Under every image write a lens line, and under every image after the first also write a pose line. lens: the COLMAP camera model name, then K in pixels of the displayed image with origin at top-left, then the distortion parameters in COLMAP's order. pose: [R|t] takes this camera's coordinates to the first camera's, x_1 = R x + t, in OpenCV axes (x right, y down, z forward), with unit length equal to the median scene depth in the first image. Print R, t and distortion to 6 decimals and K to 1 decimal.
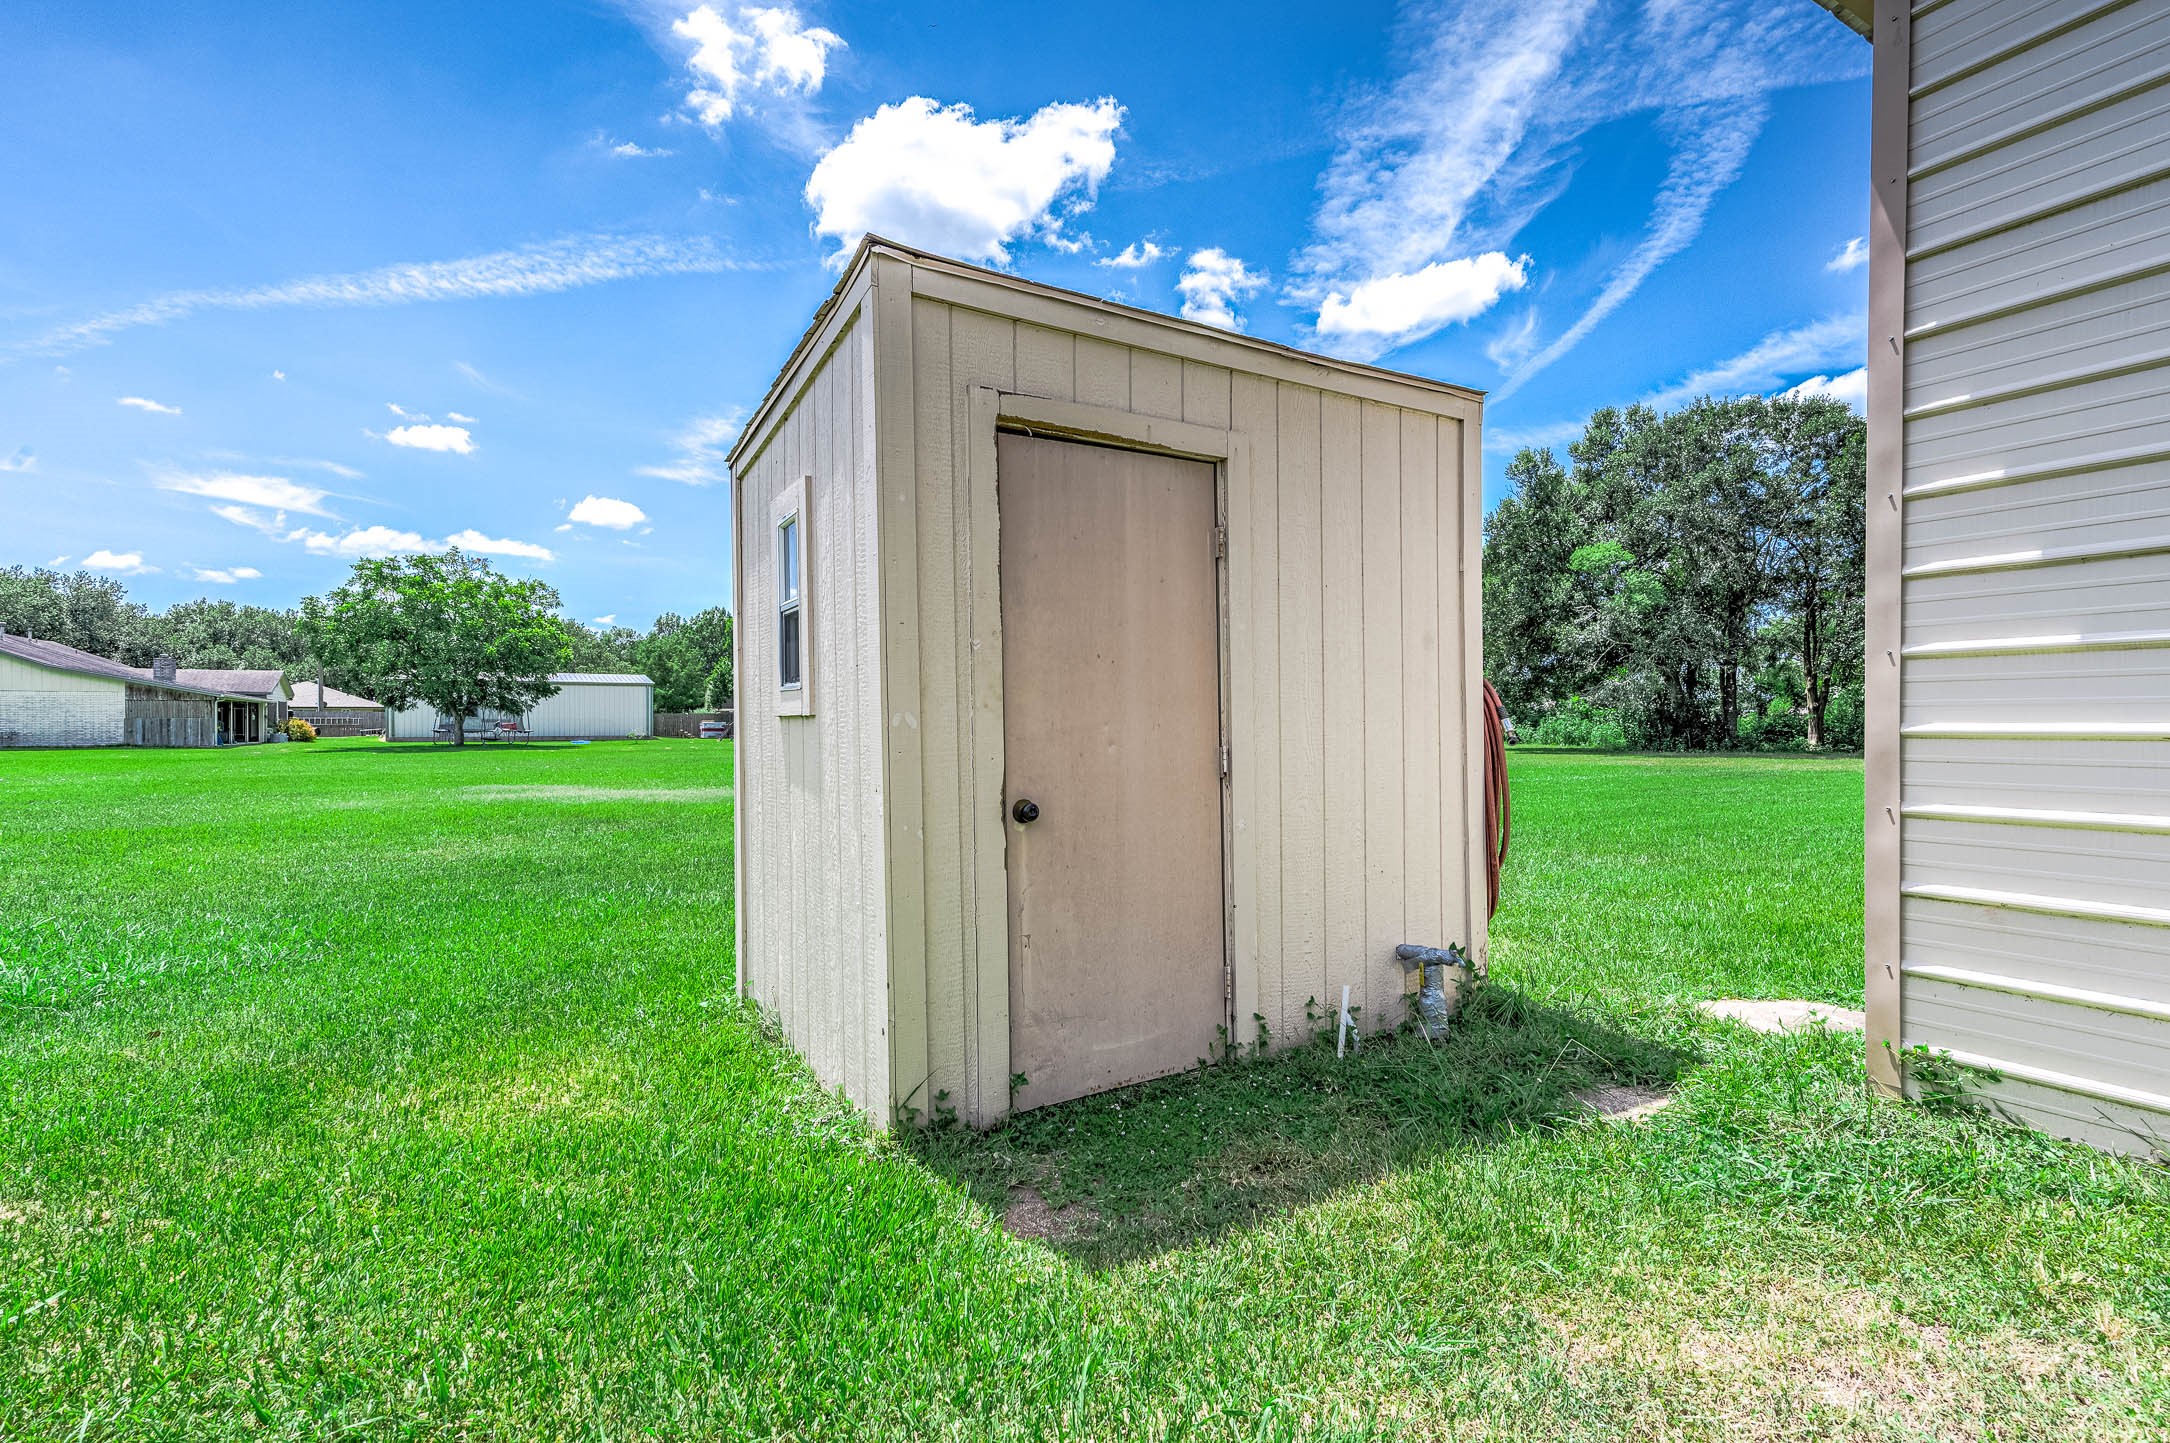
lens RADIAL K [[1000.0, 0, 1075.2], [0, 1000.0, 719.8], [0, 0, 1]] dist [0.015211, 0.000325]
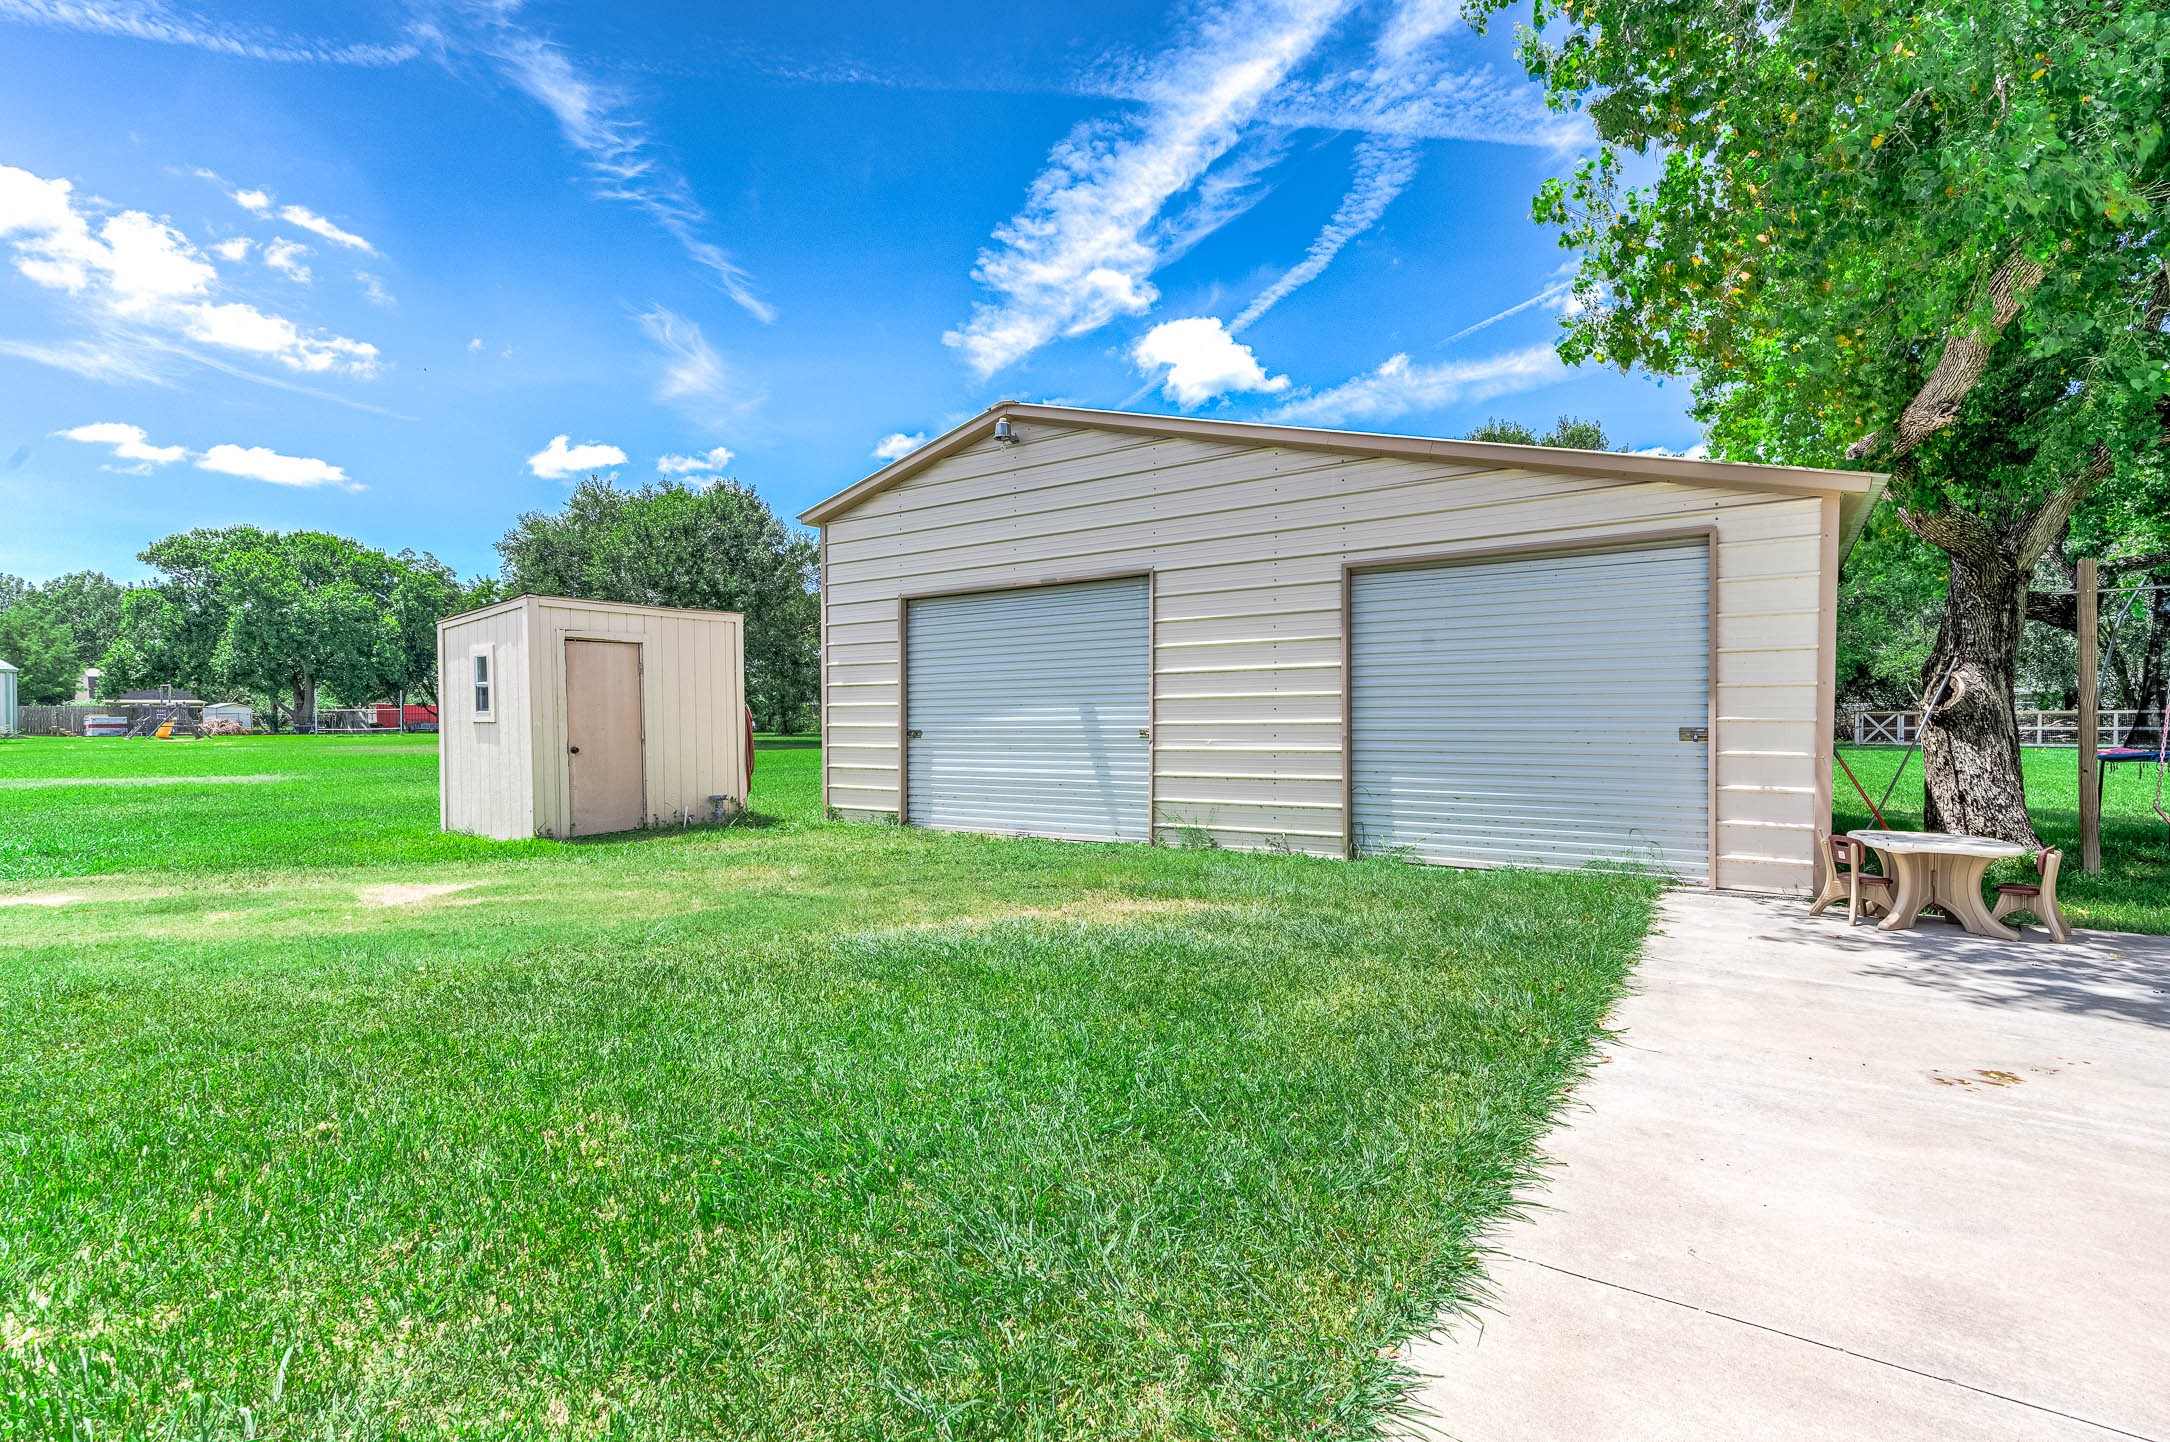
lens RADIAL K [[1000.0, 0, 1083.6], [0, 1000.0, 723.6], [0, 0, 1]] dist [0.015211, 0.000325]
pose [[0.899302, -0.005647, 0.437292, 0.013059], [0.000266, 0.999924, 0.012366, -0.036552], [-0.437329, -0.011004, 0.899234, -2.524094]]
